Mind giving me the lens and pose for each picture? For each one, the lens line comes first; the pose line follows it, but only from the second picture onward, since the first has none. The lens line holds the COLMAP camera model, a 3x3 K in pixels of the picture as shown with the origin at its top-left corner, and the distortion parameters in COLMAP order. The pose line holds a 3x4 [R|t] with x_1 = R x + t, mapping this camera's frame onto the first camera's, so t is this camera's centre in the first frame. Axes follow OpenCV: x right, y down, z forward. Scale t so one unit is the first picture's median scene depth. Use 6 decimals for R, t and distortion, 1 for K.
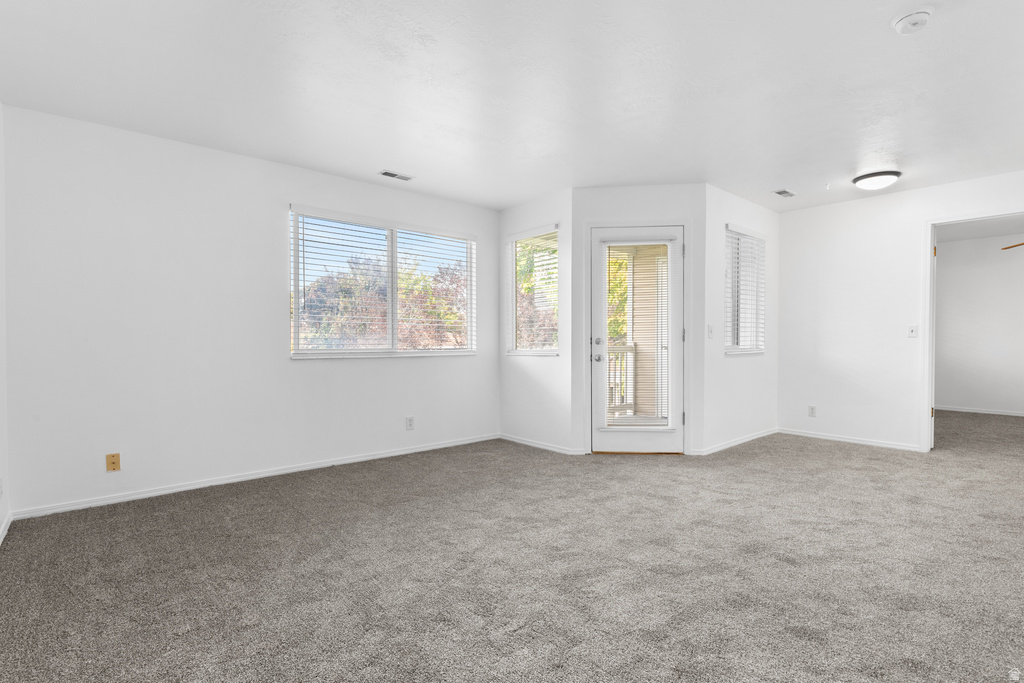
lens RADIAL K [[499.0, 0, 512.2], [0, 499.0, 345.8], [0, 0, 1]] dist [-0.000308, -0.000004]
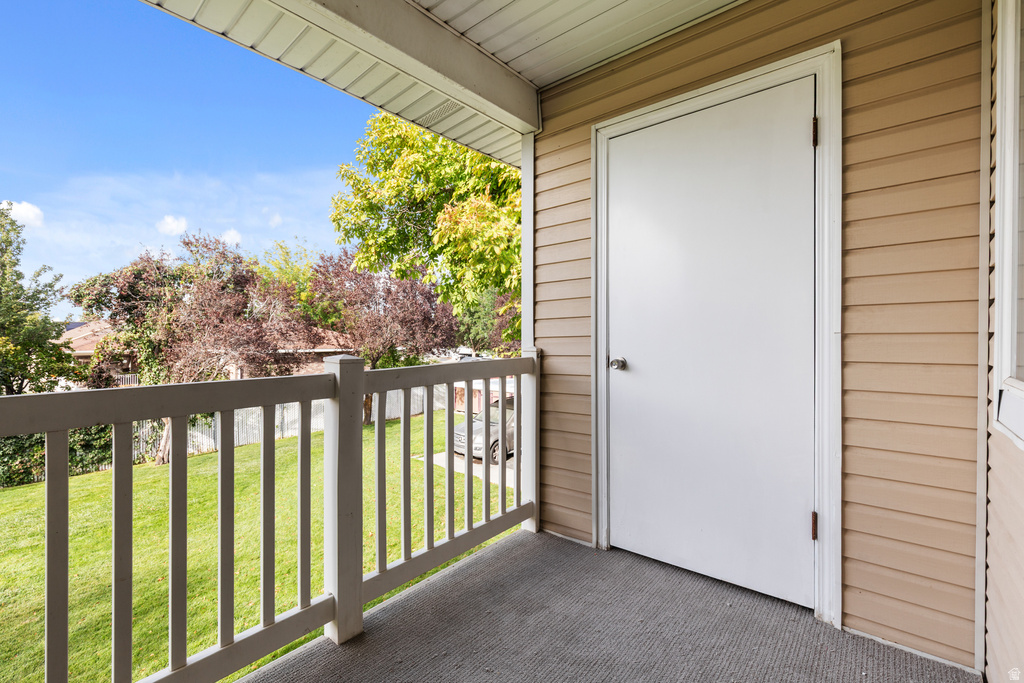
lens RADIAL K [[455.3, 0, 512.7], [0, 455.3, 346.5], [0, 0, 1]] dist [0.002542, 0.000588]
pose [[0.985272, -0.002959, 0.170968, 0.160798], [0.002974, 0.999996, 0.000167, -0.009468], [-0.170968, 0.000344, 0.985277, 0.637717]]
